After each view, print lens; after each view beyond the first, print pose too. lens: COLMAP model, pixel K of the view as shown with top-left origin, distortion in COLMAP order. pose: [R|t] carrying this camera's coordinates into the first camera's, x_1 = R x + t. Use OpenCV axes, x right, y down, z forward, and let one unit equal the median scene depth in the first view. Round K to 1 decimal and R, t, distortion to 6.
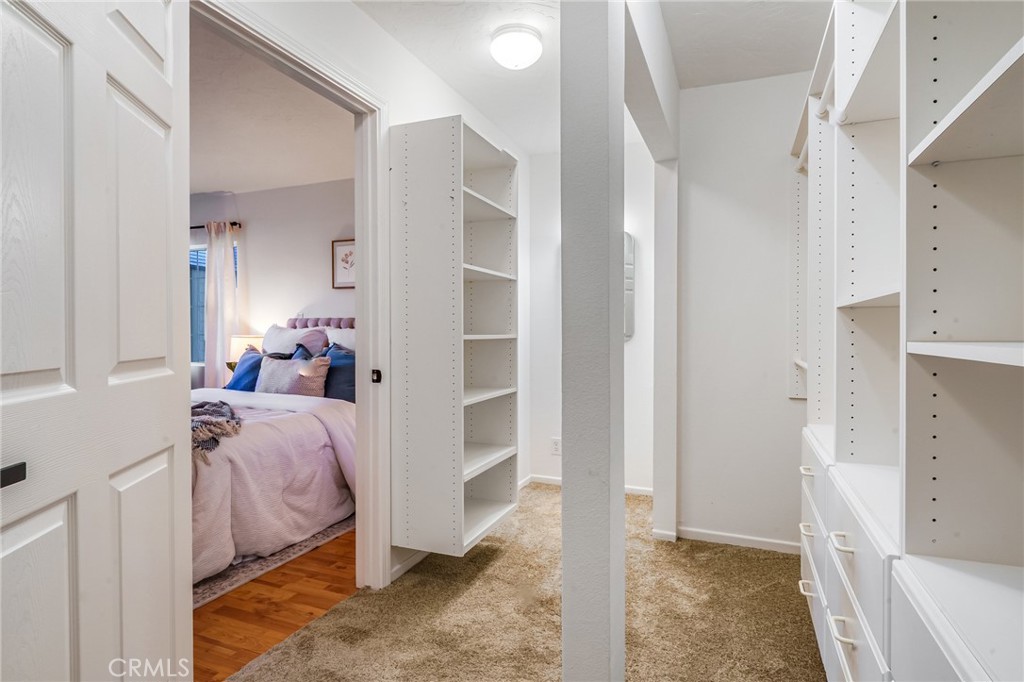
lens RADIAL K [[548.9, 0, 513.9], [0, 548.9, 340.4], [0, 0, 1]] dist [-0.000047, 0.000720]
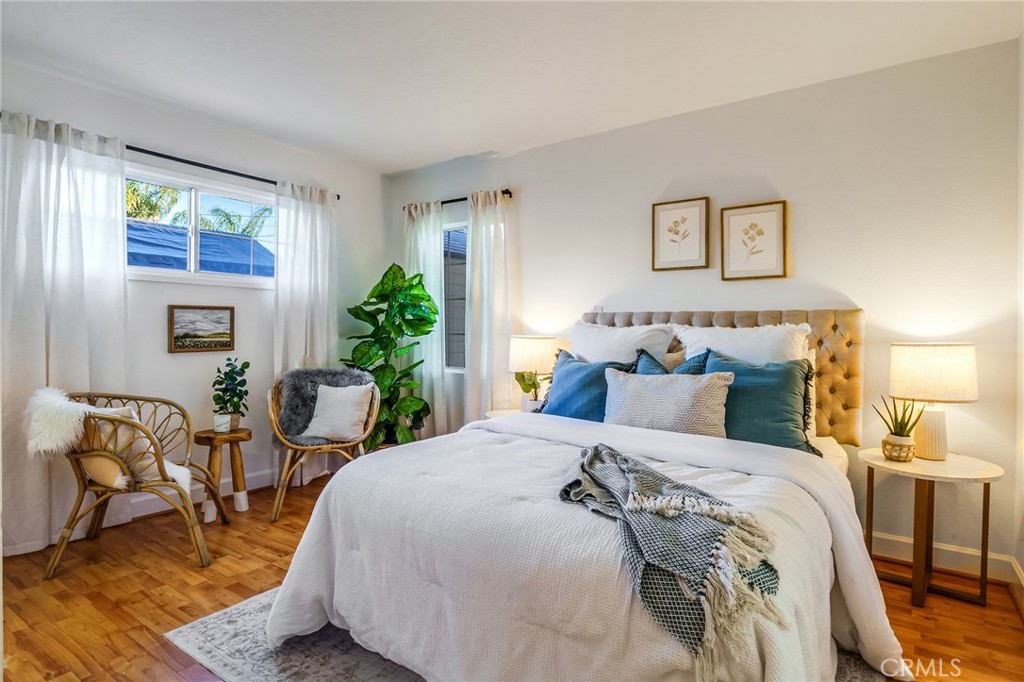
lens RADIAL K [[548.9, 0, 510.9], [0, 548.9, 337.3], [0, 0, 1]] dist [-0.000047, 0.000720]
pose [[0.971094, 0.006958, -0.238596, -0.341619], [-0.007038, 0.999975, 0.000514, -0.006832], [0.238594, 0.001180, 0.971119, 0.264222]]
